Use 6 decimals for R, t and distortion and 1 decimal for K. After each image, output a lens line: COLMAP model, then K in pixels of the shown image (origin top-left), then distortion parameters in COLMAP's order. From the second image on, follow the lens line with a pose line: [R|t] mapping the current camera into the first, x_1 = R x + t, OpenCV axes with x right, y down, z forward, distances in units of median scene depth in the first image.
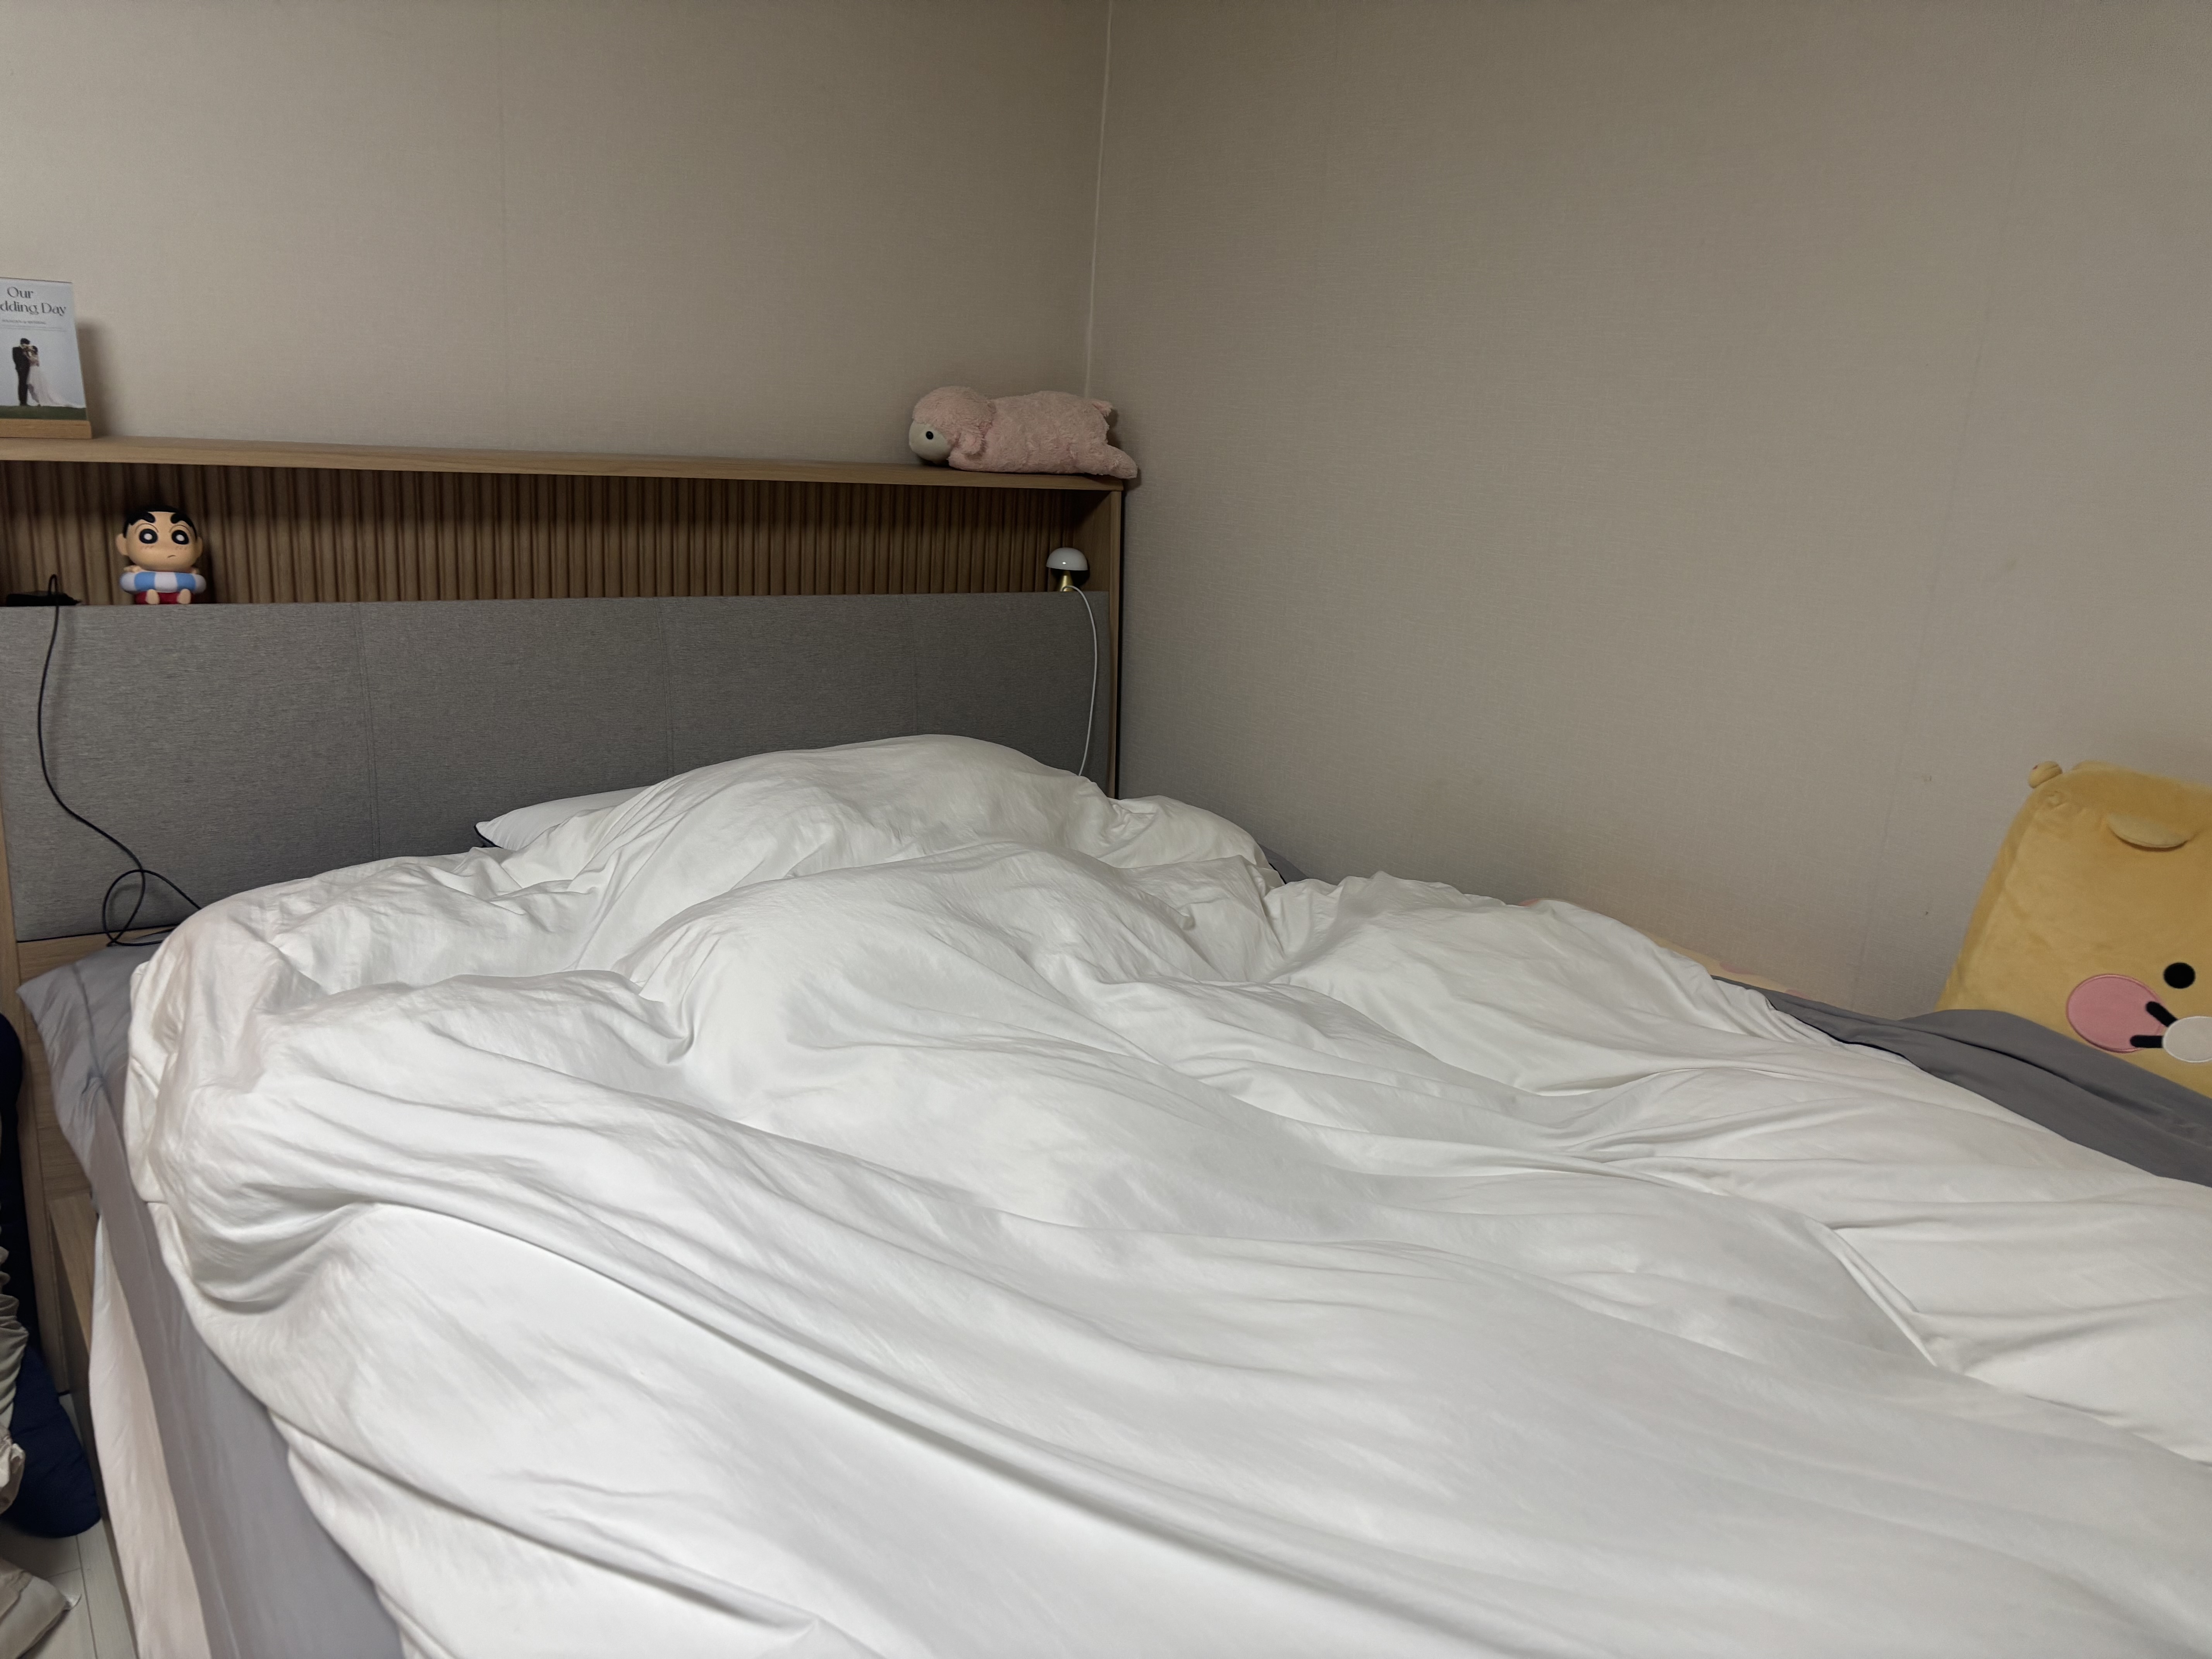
lens RADIAL K [[1637.9, 0, 1103.3], [0, 1637.9, 856.1], [0, 0, 1]] dist [0.006332, 0.001989]
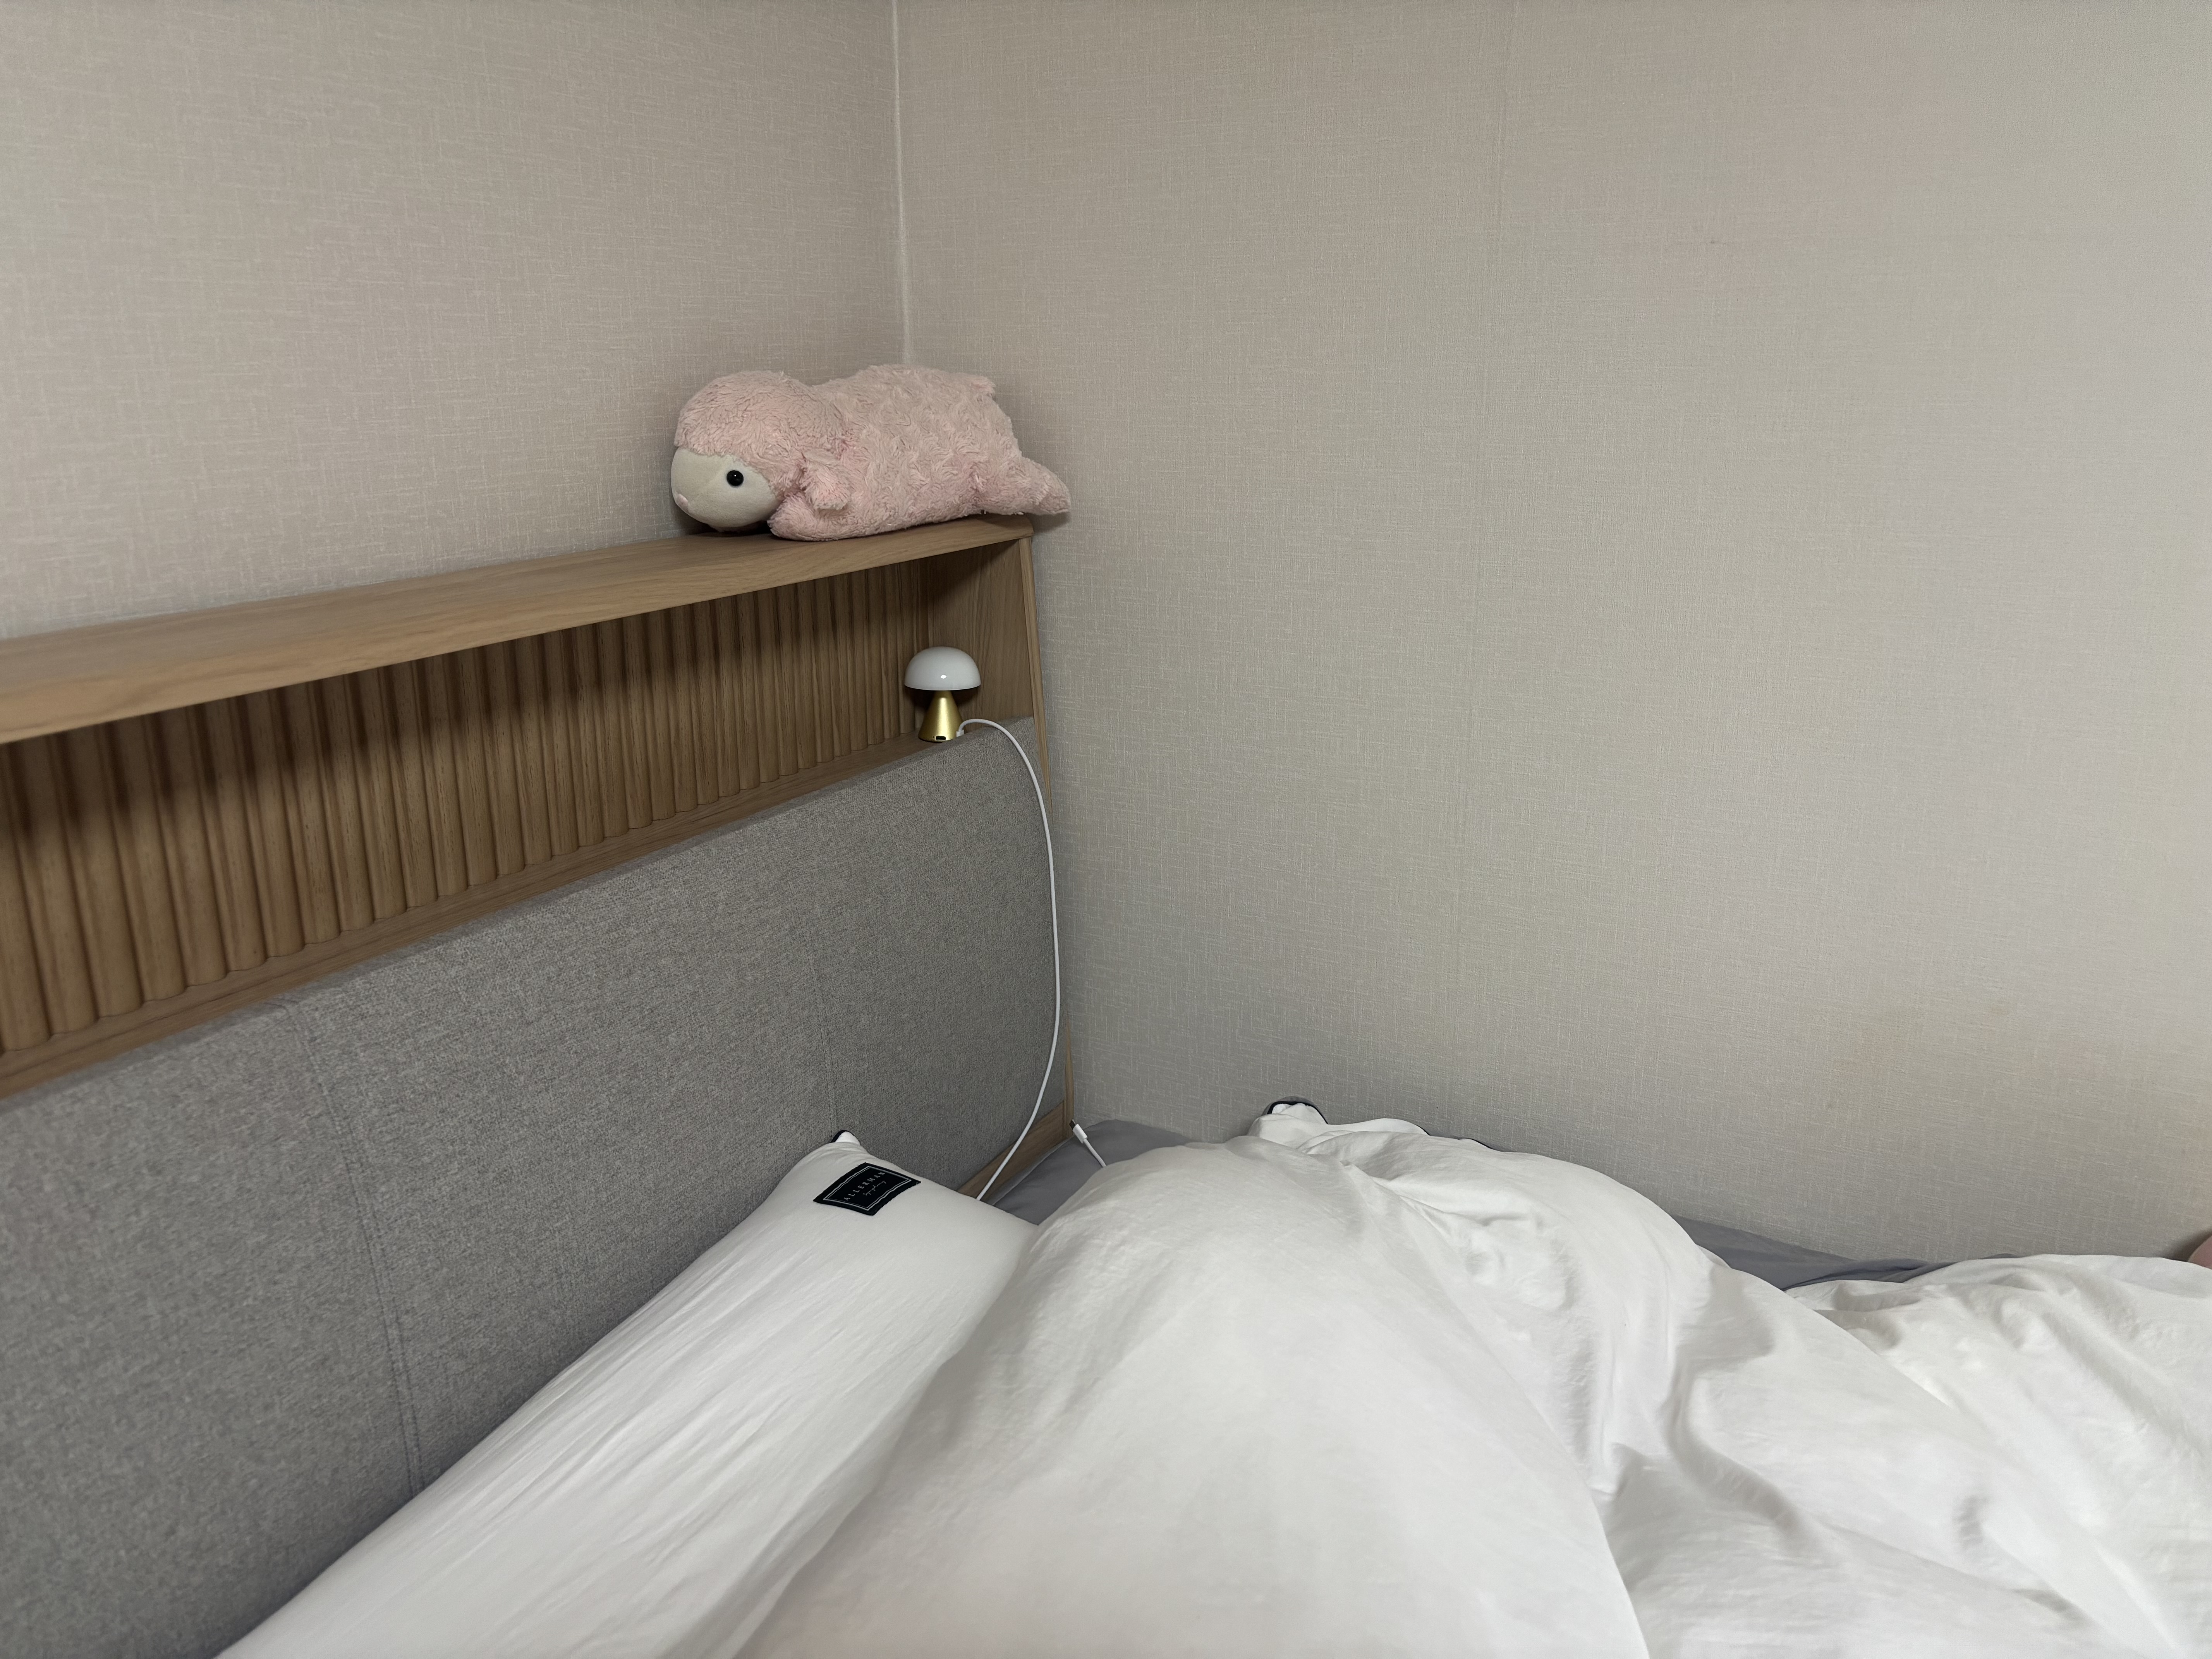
lens RADIAL K [[1670.6, 0, 1106.0], [0, 1670.6, 829.5], [0, 0, 1]] dist [-0.005890, 0.000343]
pose [[0.890603, -0.185662, 0.415158, -0.231106], [0.171431, 0.982586, 0.071663, -0.172351], [-0.421234, 0.007348, 0.906922, 0.513028]]
